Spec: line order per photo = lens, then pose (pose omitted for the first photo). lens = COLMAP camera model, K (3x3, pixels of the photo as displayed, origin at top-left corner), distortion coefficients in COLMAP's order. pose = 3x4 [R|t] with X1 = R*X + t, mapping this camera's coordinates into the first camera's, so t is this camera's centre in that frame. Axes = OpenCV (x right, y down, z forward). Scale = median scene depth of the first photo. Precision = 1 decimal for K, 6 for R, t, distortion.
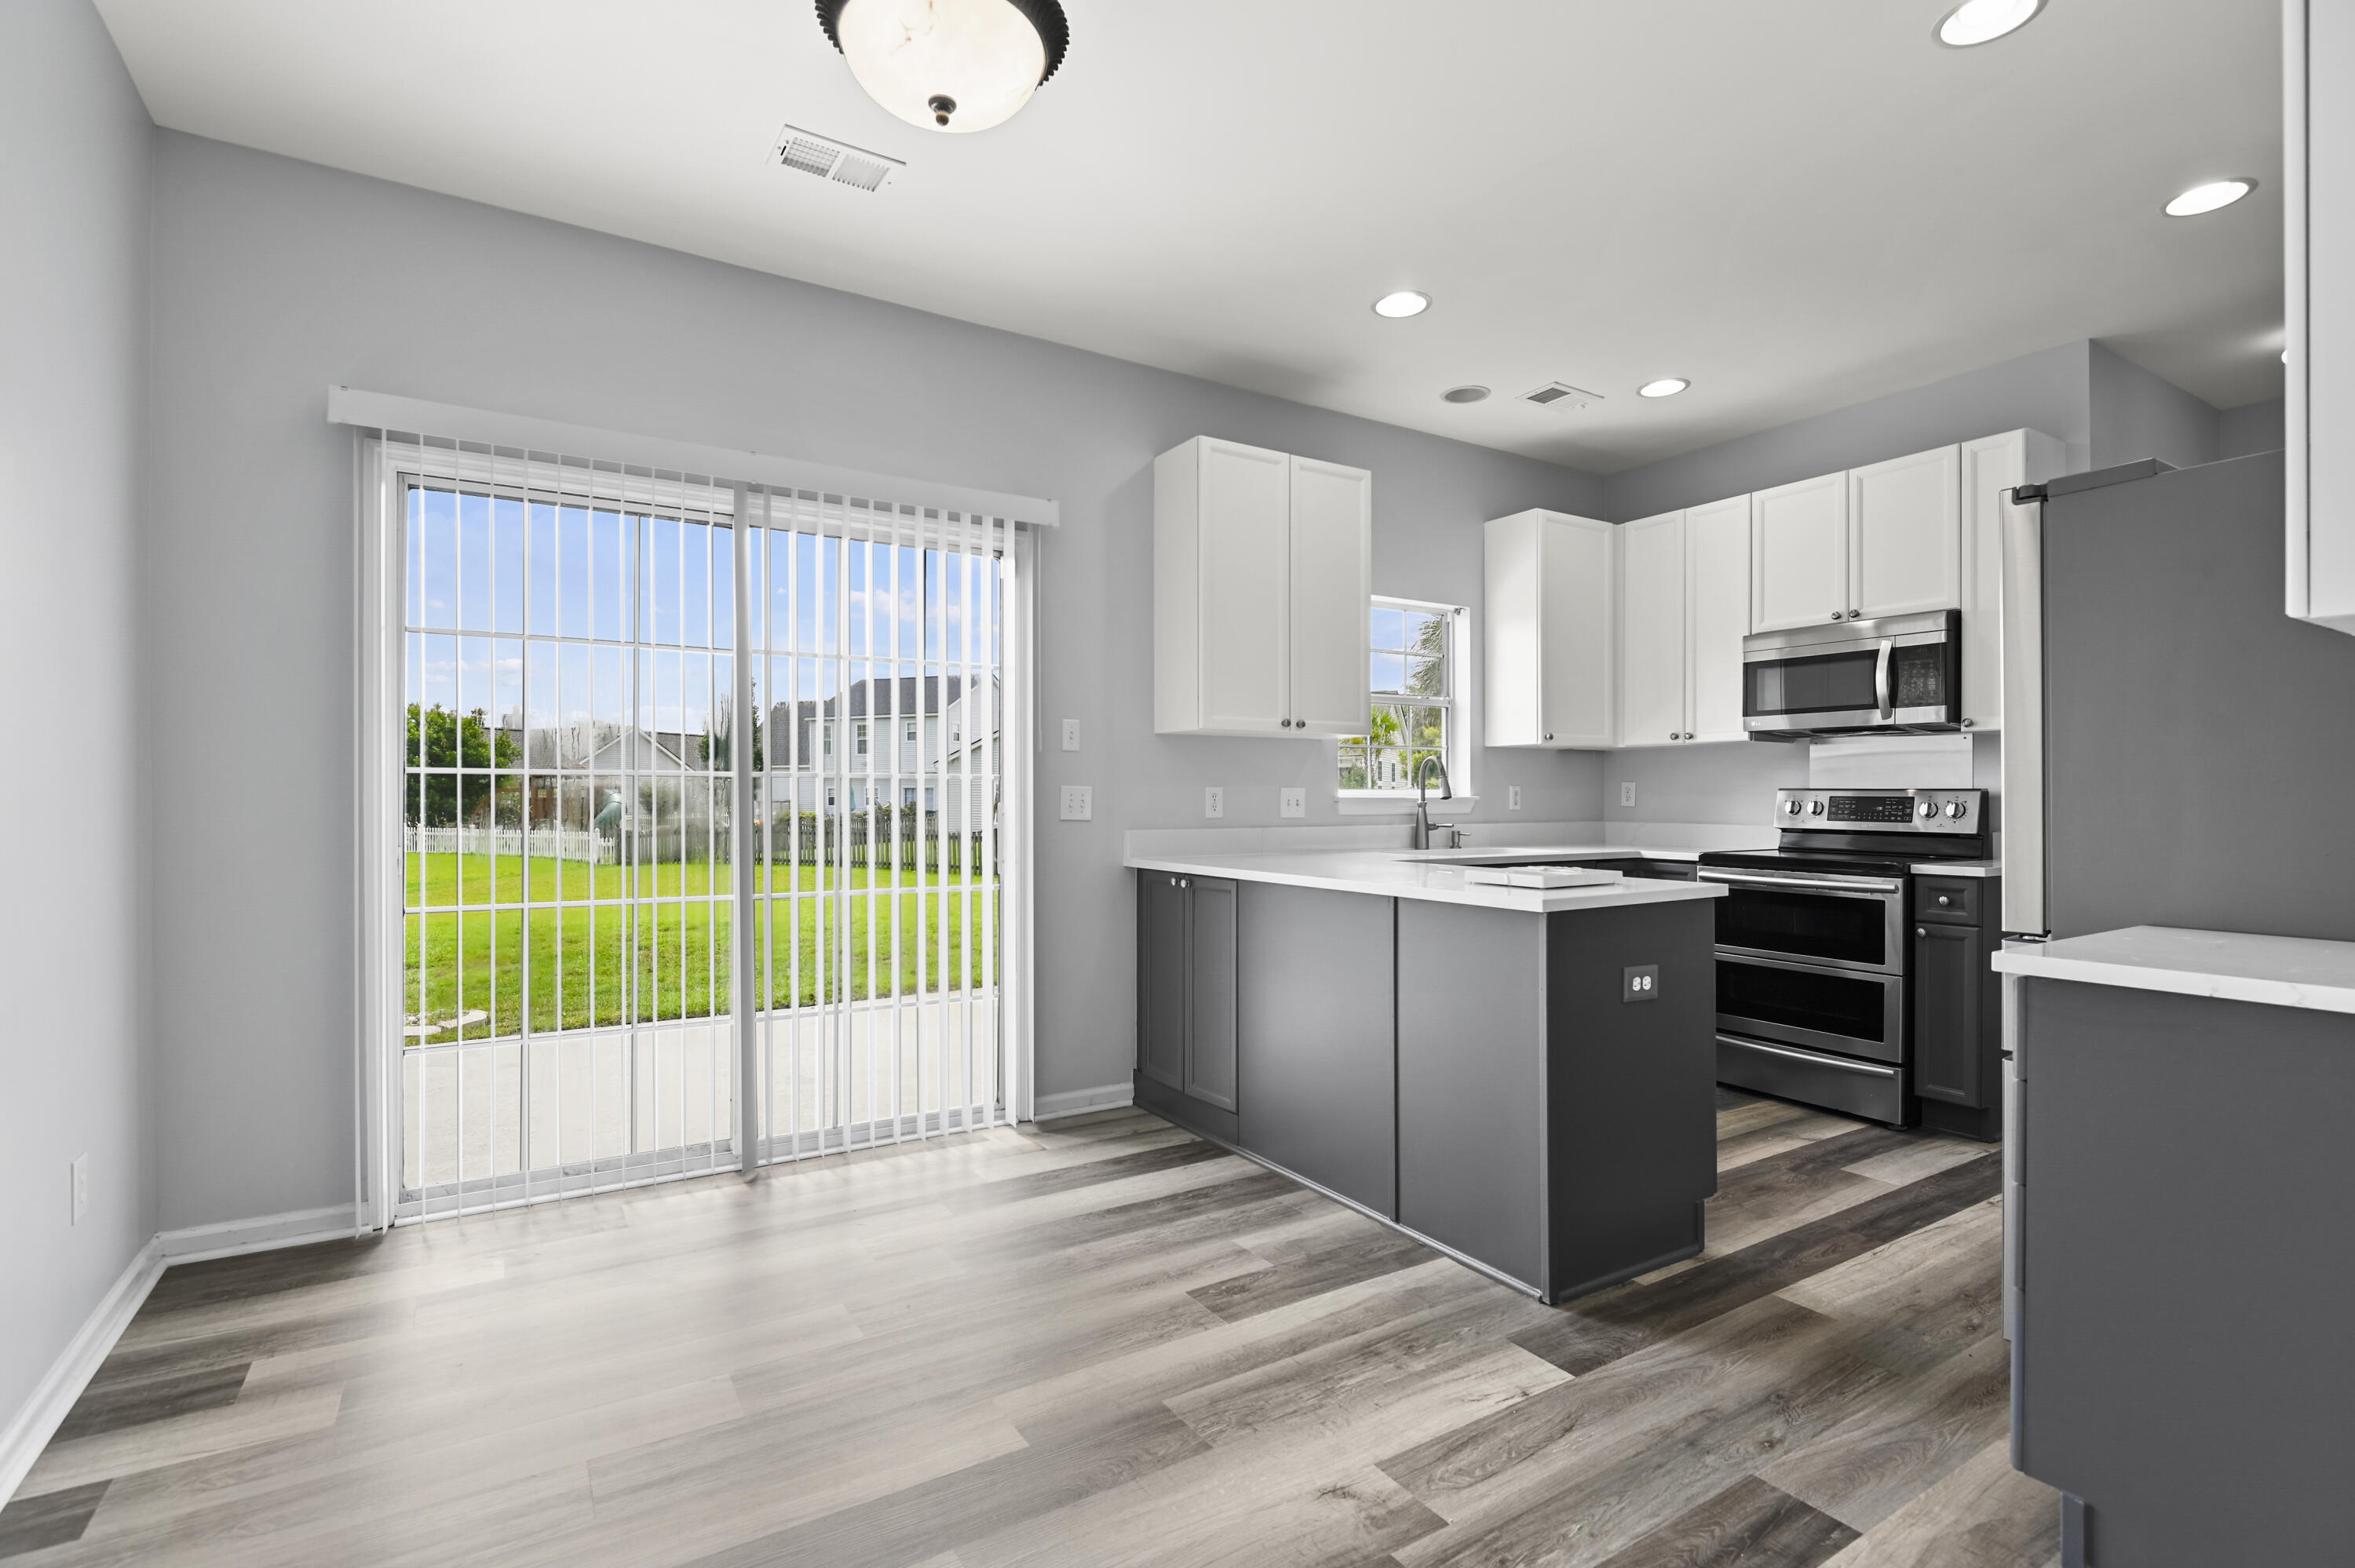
lens RADIAL K [[1089.6, 0, 1171.4], [0, 1089.6, 799.4], [0, 0, 1]] dist [-0.009528, -0.001622]
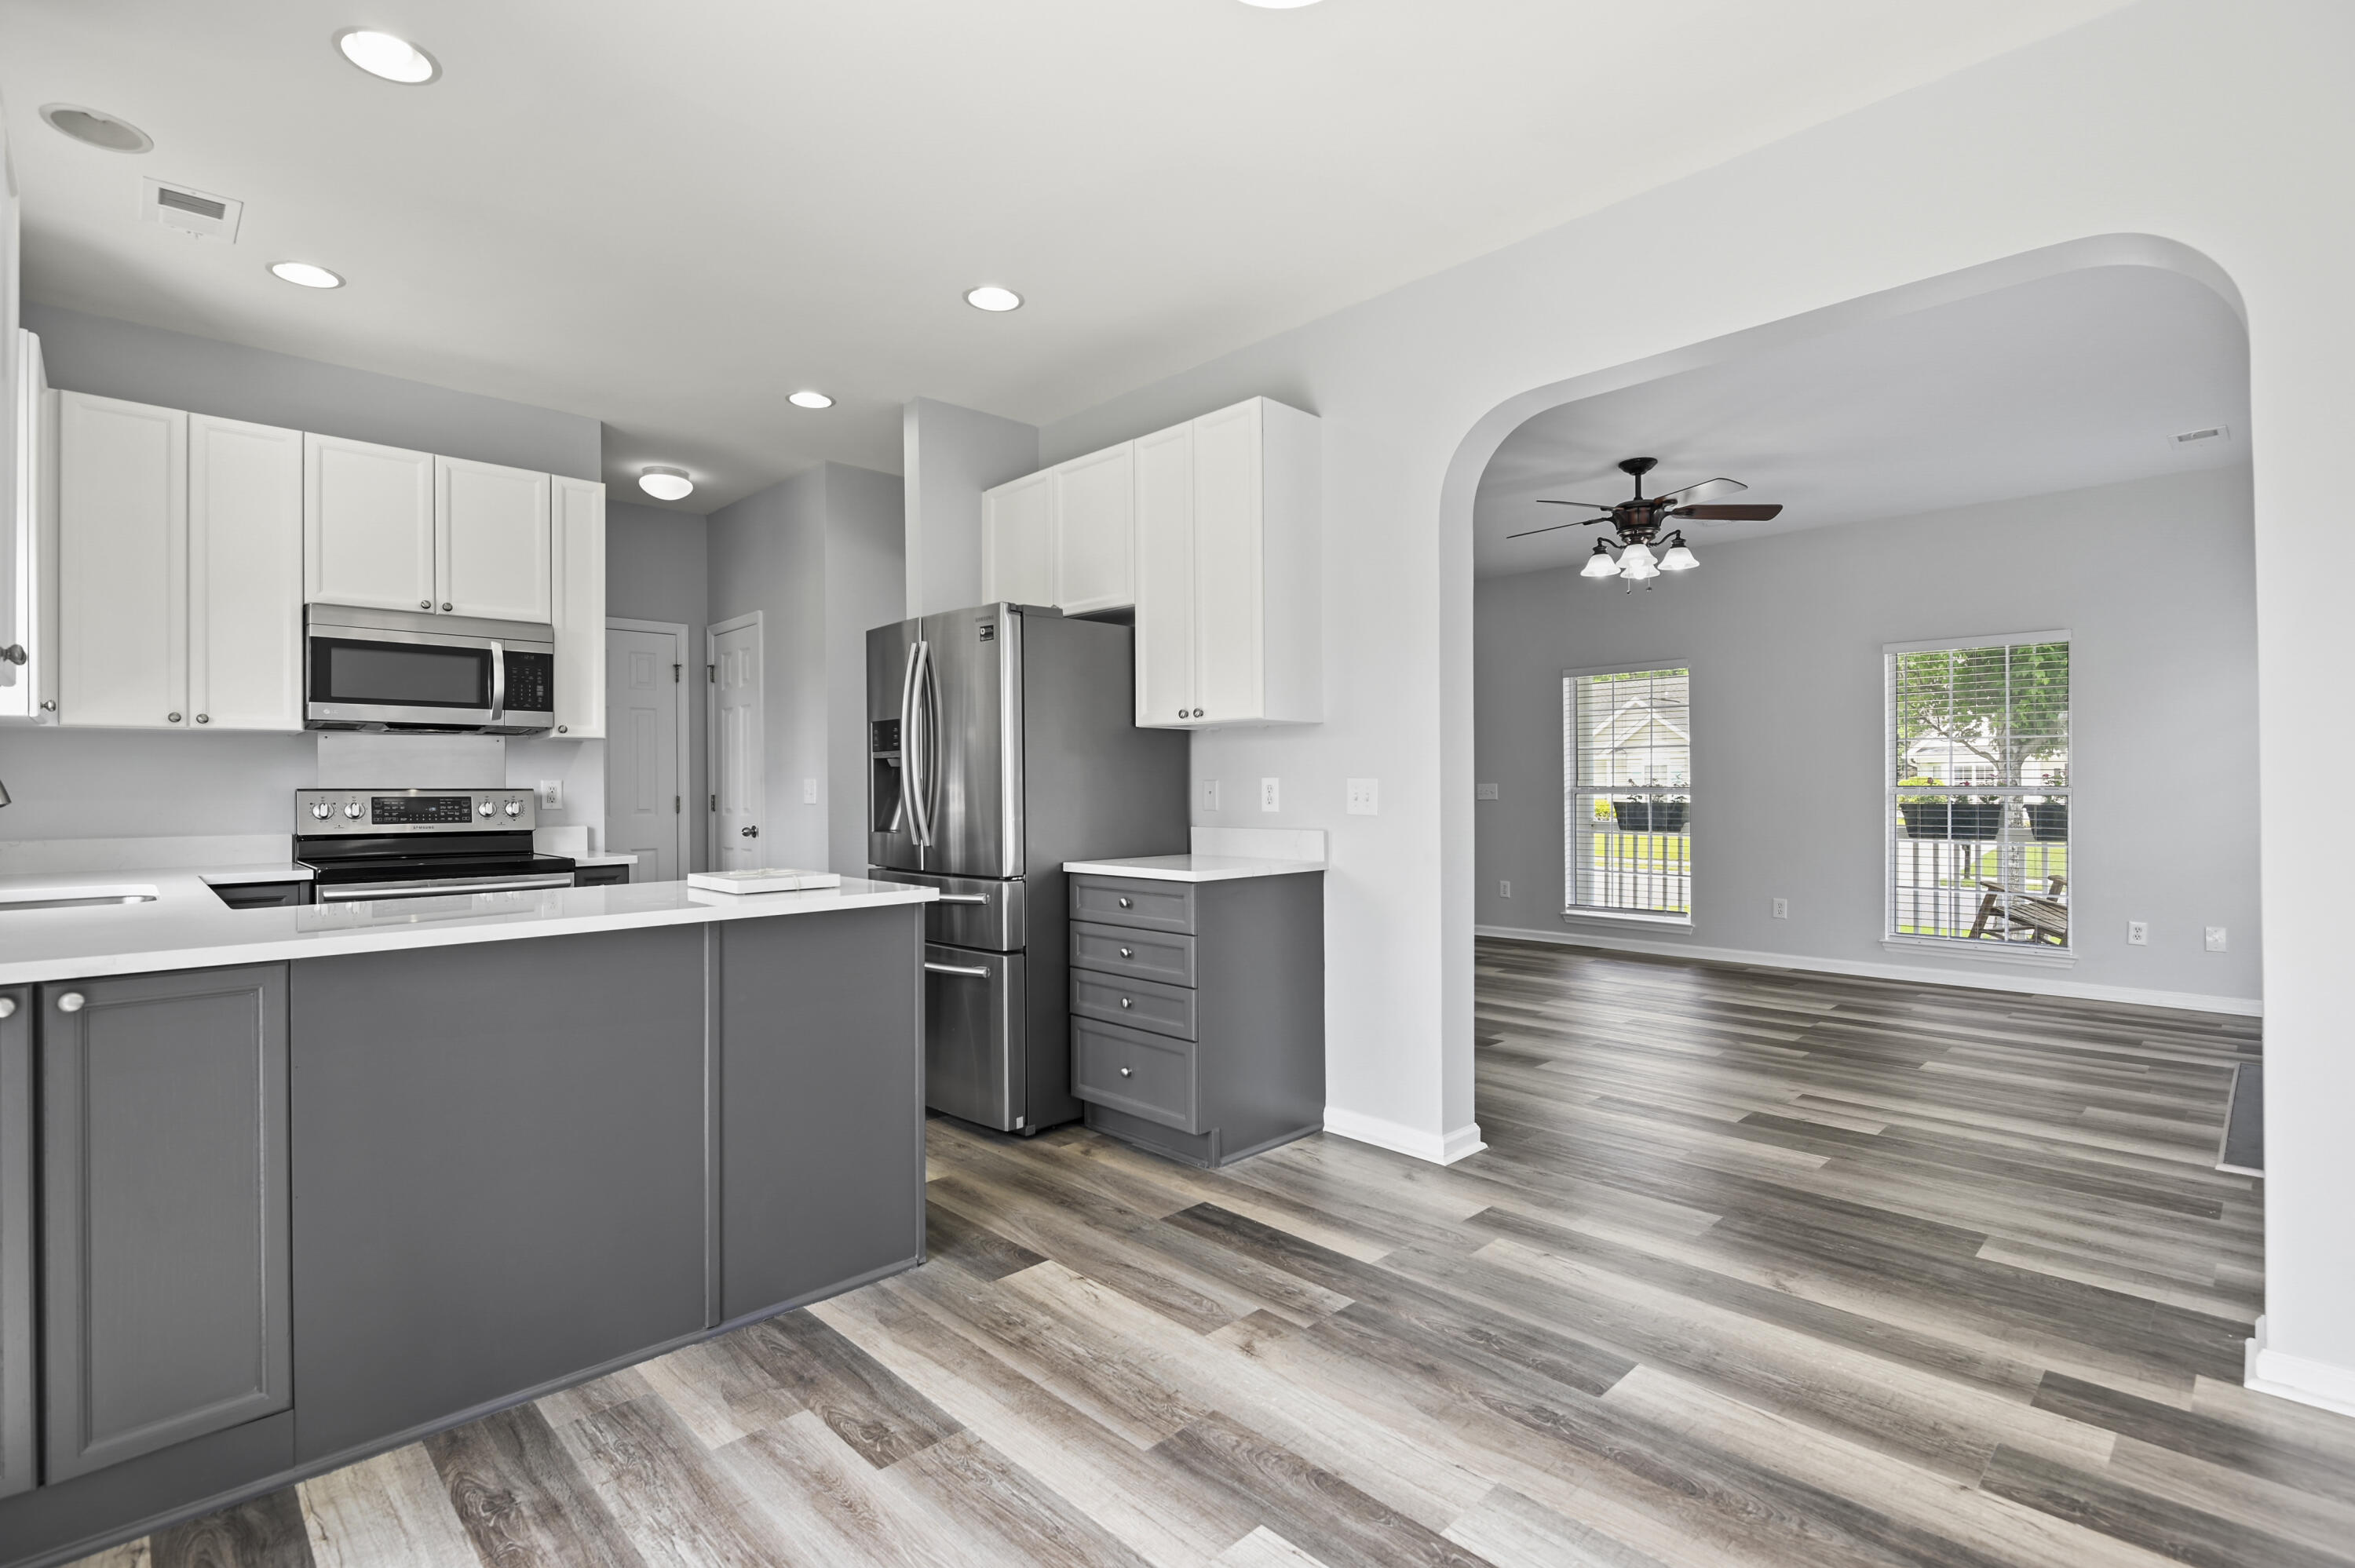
lens RADIAL K [[1089.6, 0, 1180.2], [0, 1089.6, 783.1], [0, 0, 1]] dist [-0.009528, -0.001622]
pose [[-0.221465, 0.005540, 0.975153, -0.467324], [0.010115, 0.999943, -0.003384, -0.005298], [-0.975116, 0.009114, -0.221508, 0.595761]]
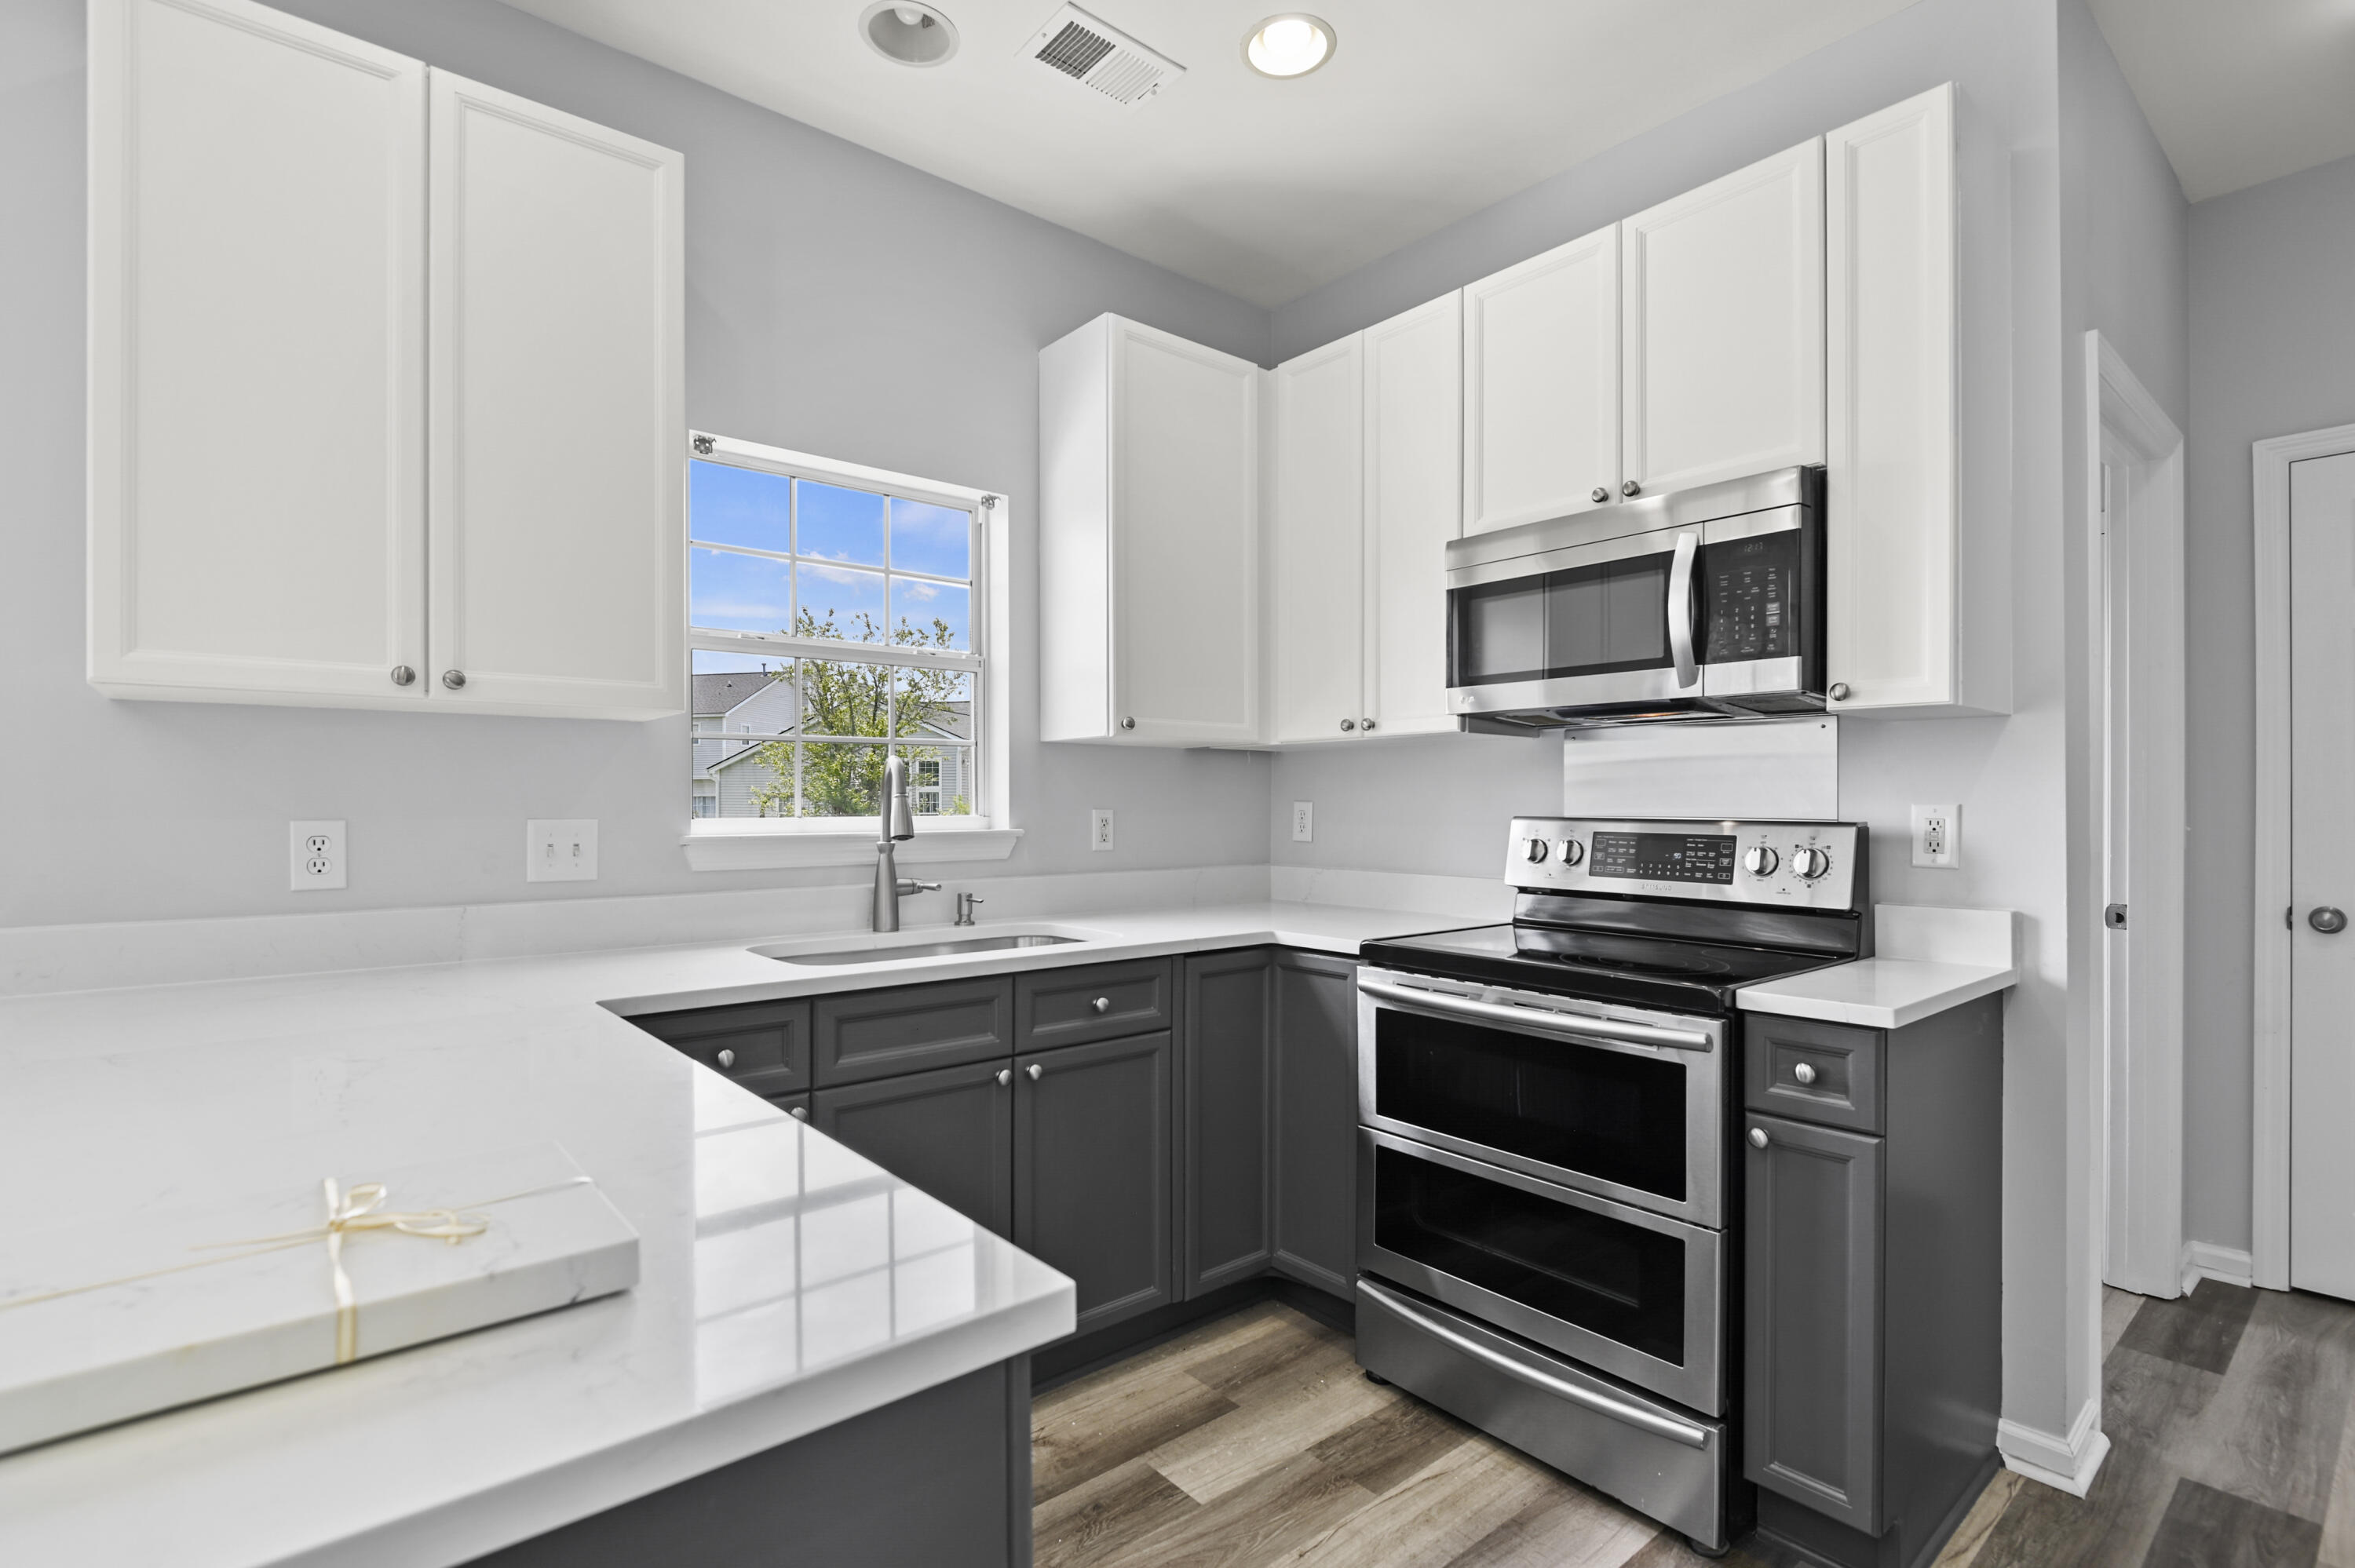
lens RADIAL K [[1089.6, 0, 1187.0], [0, 1089.6, 805.8], [0, 0, 1]] dist [-0.009528, -0.001622]
pose [[0.988039, -0.001030, 0.154203, 0.343651], [0.001040, 0.999999, 0.000017, -0.018175], [-0.154203, 0.000143, 0.988039, 0.525434]]
